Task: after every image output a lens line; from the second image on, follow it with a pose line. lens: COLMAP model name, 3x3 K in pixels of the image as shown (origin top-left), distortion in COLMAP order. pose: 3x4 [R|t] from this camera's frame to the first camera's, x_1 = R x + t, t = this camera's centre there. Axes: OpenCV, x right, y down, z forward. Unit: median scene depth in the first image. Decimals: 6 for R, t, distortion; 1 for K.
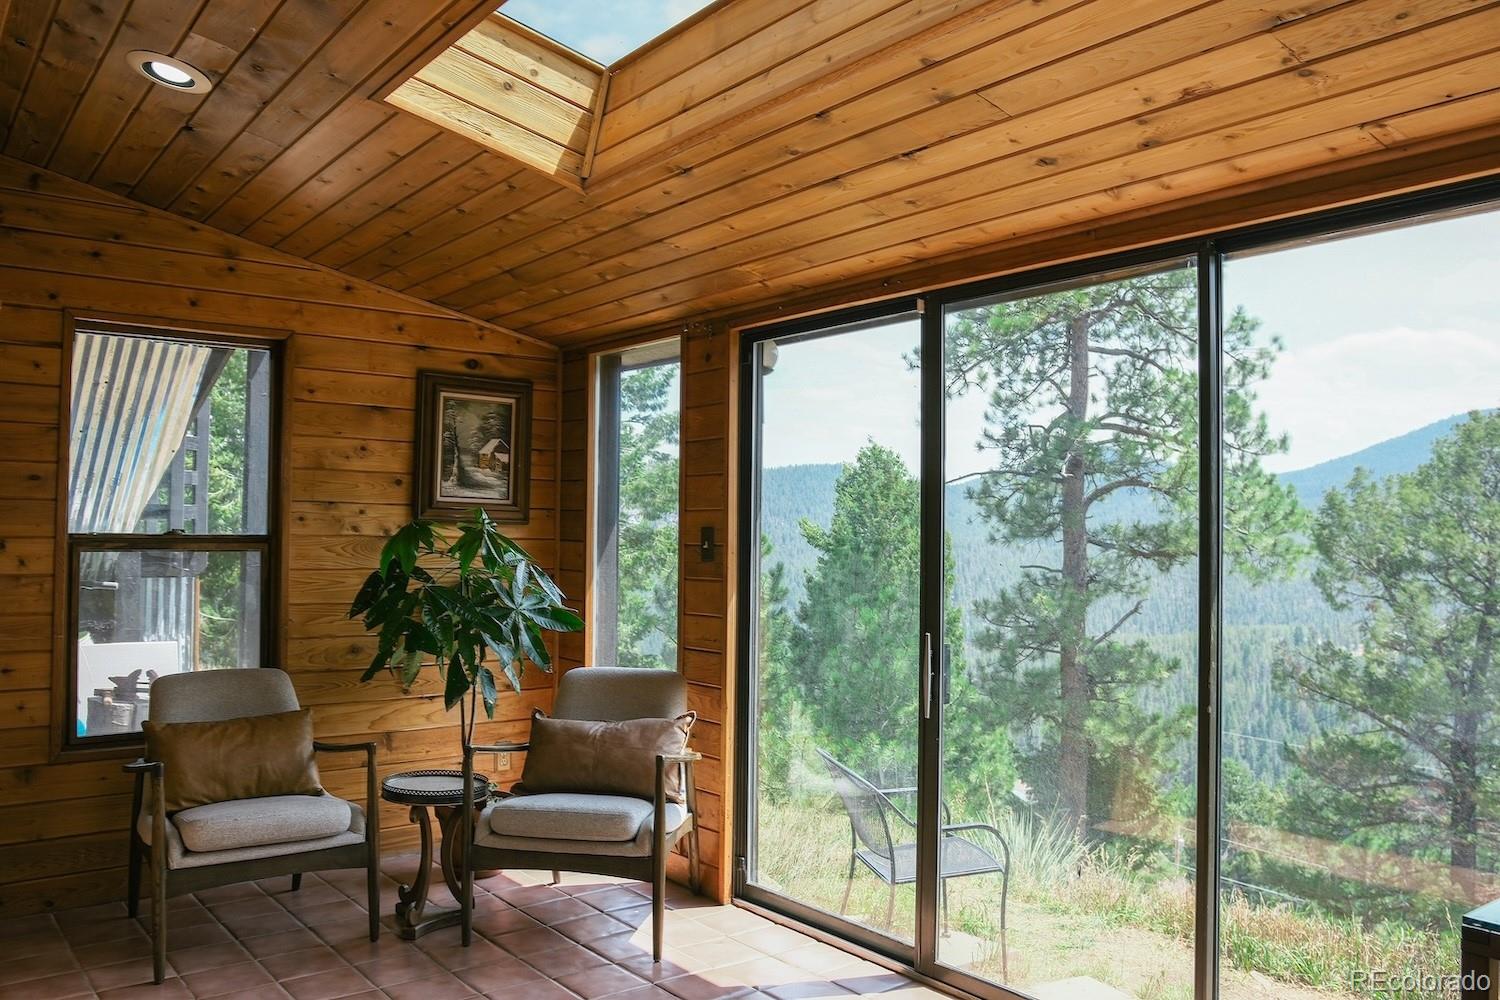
lens RADIAL K [[1177.0, 0, 754.4], [0, 1177.0, 503.6], [0, 0, 1]] dist [-0.057473, 0.013461]
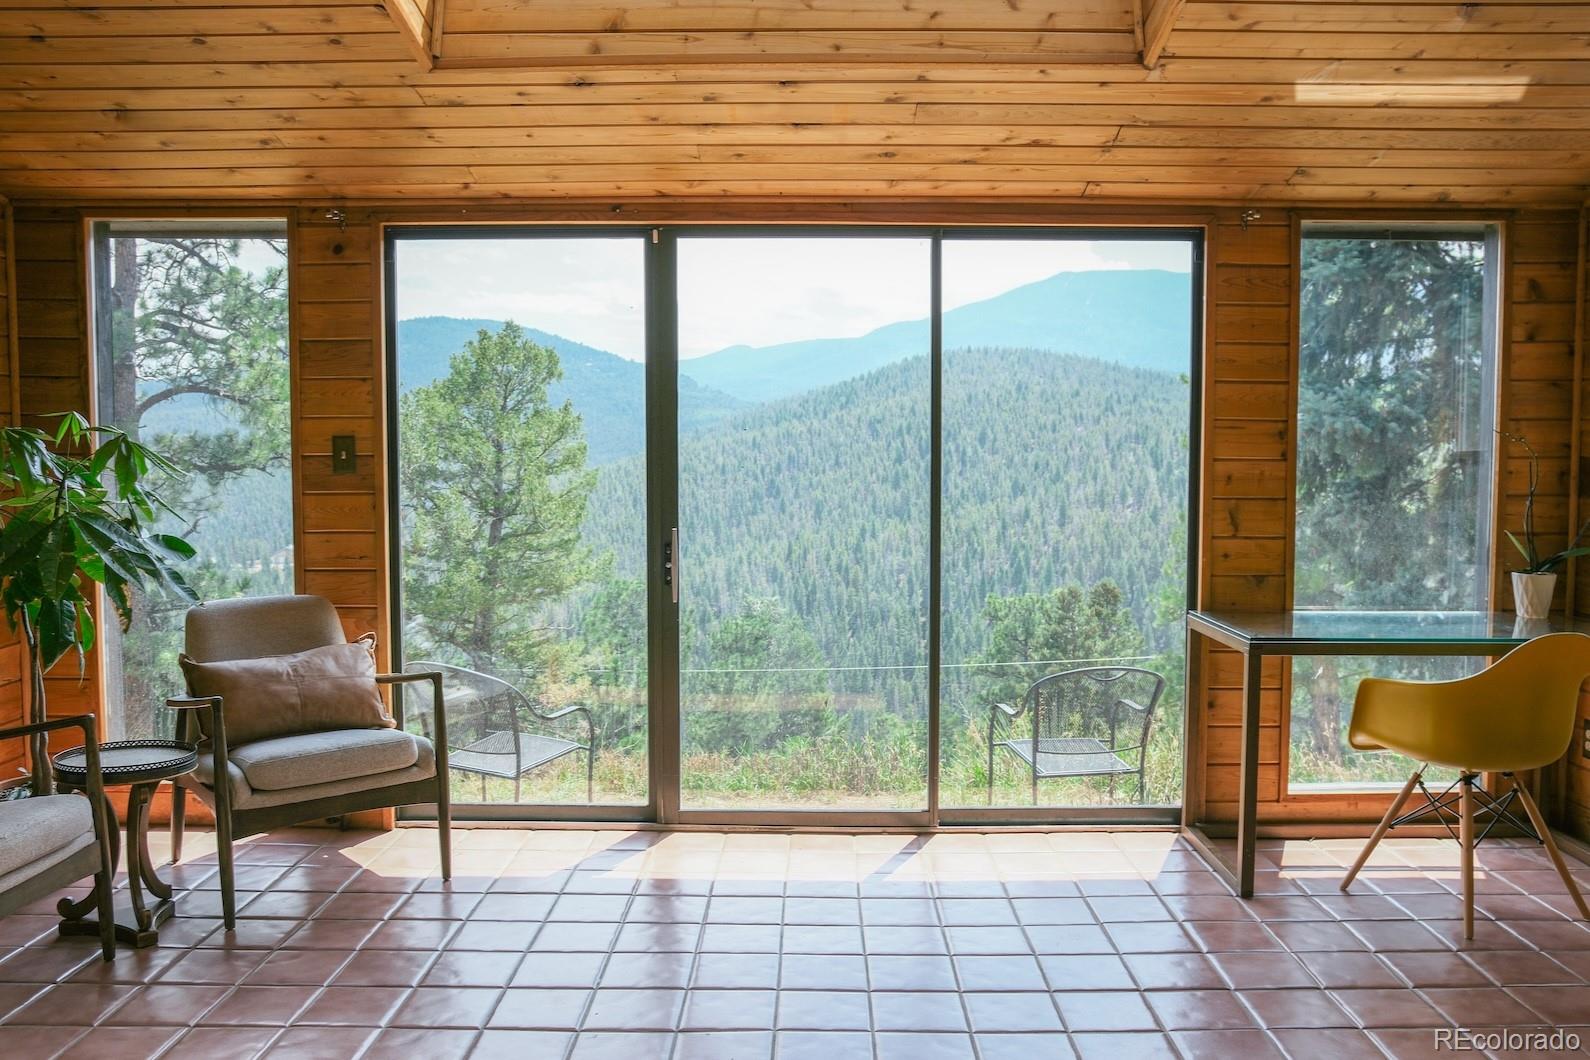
lens RADIAL K [[1247.6, 0, 803.9], [0, 1247.6, 516.3], [0, 0, 1]] dist [-0.057473, 0.013461]
pose [[0.633655, -0.047230, 0.772173, -0.560875], [-0.017195, 0.997028, 0.075093, 0.003877], [-0.773424, -0.060860, 0.630960, 0.108665]]
